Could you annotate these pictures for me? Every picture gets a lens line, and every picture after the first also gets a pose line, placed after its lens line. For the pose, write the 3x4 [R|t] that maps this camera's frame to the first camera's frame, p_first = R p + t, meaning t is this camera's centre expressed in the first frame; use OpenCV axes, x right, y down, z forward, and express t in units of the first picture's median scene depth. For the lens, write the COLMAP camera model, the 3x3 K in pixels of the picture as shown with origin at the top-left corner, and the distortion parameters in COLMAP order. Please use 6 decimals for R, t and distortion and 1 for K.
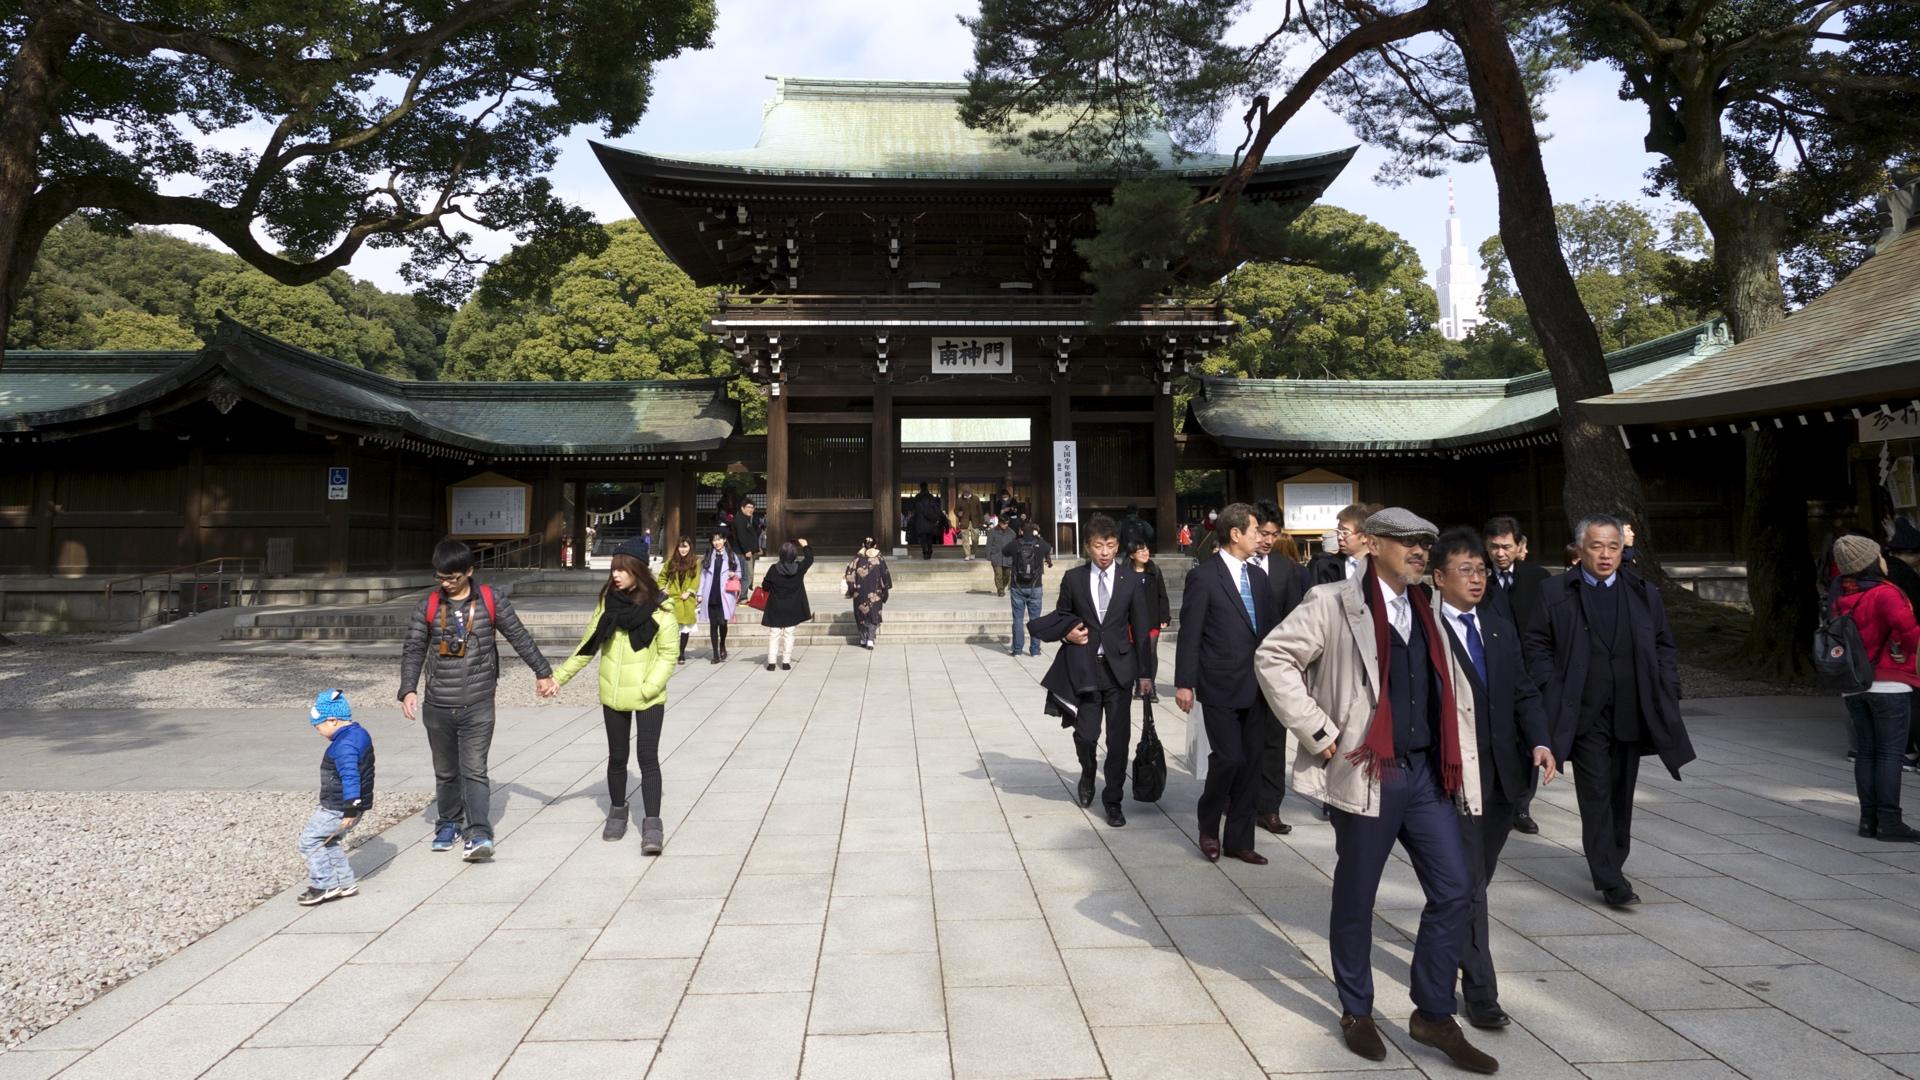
lens RADIAL K [[1341.0, 0, 953.6], [0, 1341.0, 400.8], [0, 0, 1]] dist [0.001638, -0.000205]
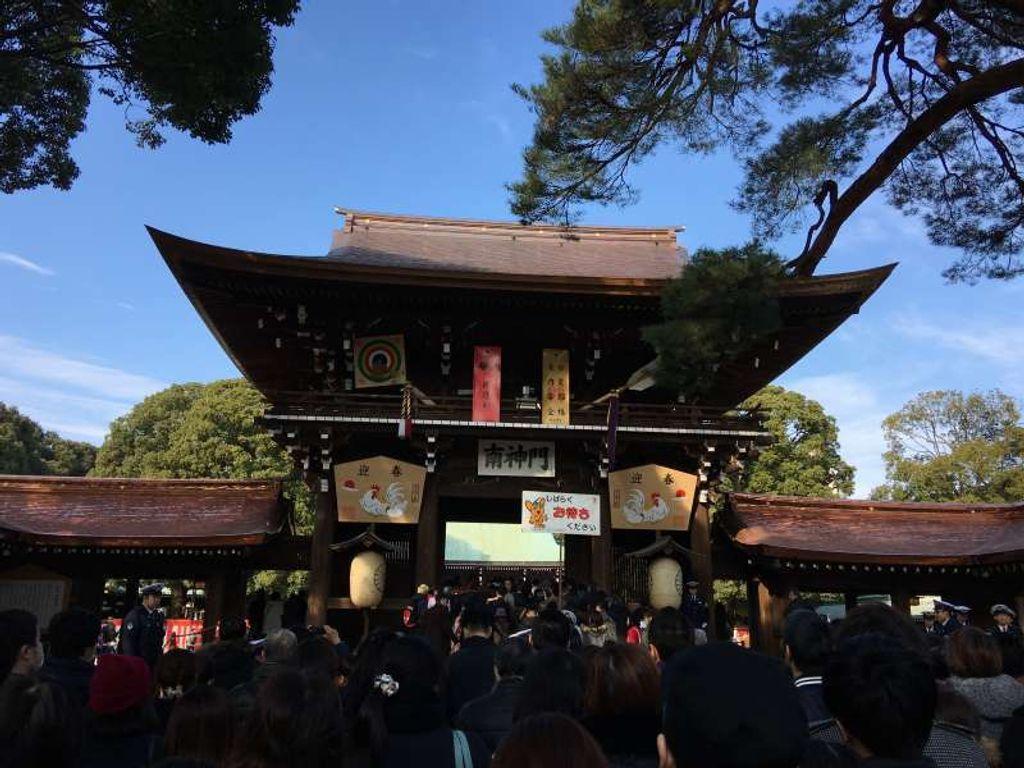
lens RADIAL K [[851.8, 0, 512.0], [0, 851.8, 384.0], [0, 0, 1]] dist [0.050384, 0.001463]
pose [[0.998927, 0.033010, 0.032493, -0.013778], [-0.026518, 0.982730, -0.183138, 0.030833], [-0.037977, 0.182080, 0.982550, 0.344810]]
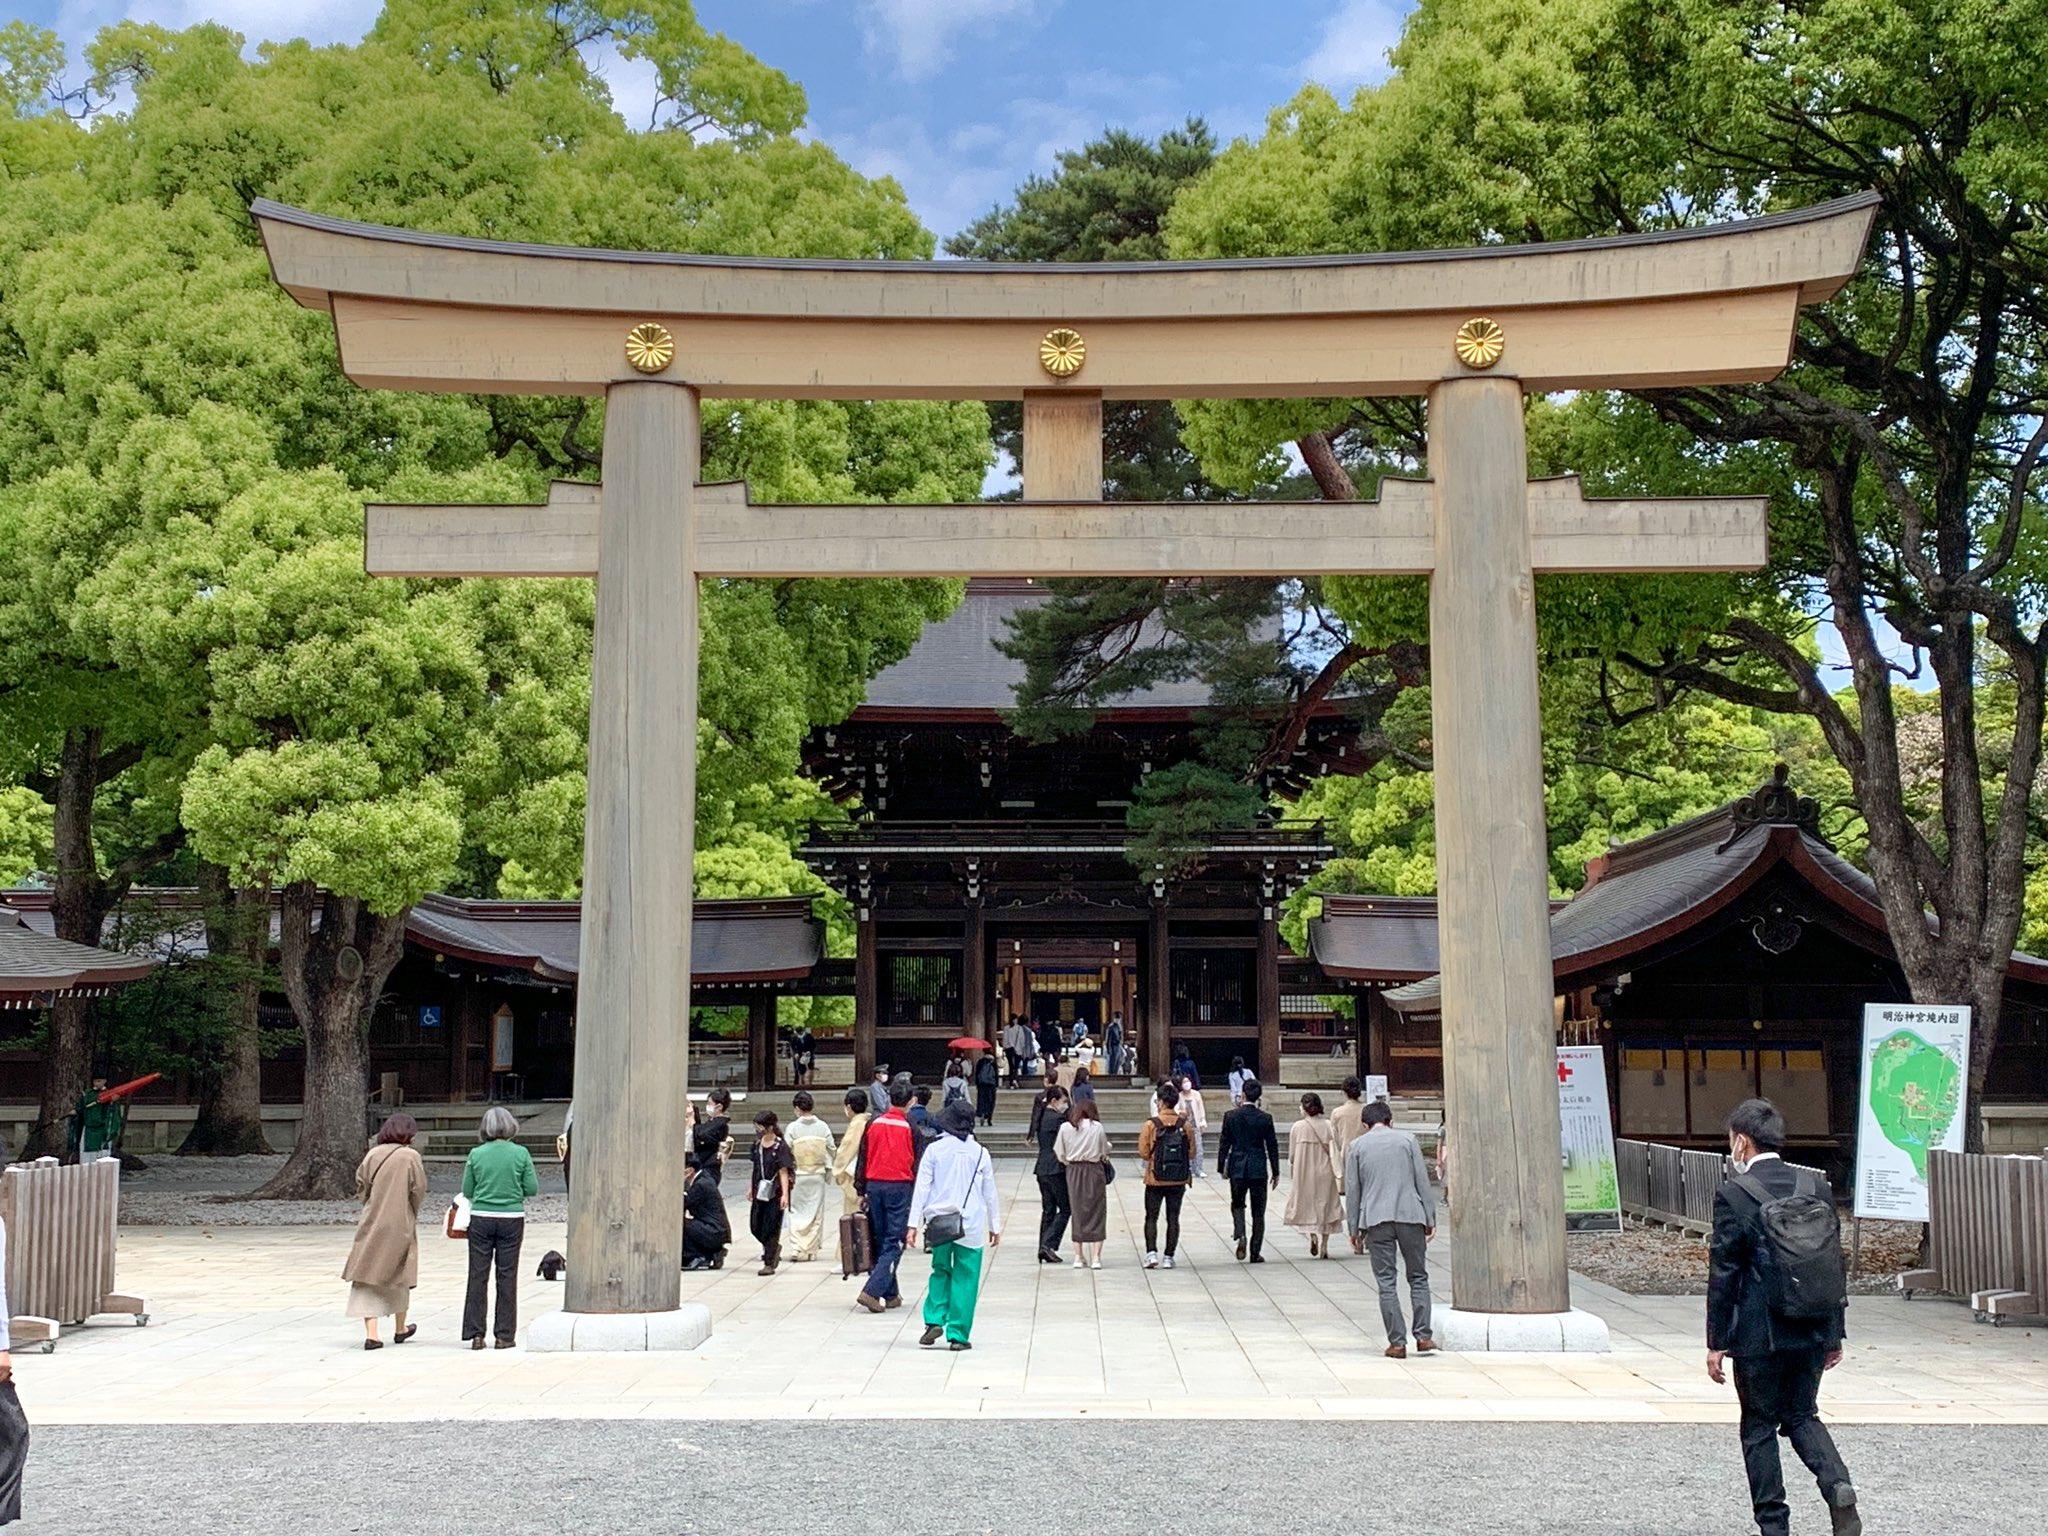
lens RADIAL K [[2462.7, 0, 1024.0], [0, 2462.7, 768.0], [0, 0, 1]] dist [0.119285, 0.007213]
pose [[0.997778, -0.002663, -0.066571, 0.103747], [0.001543, 0.999856, -0.016871, -0.085317], [0.066606, 0.016731, 0.997639, -0.787638]]
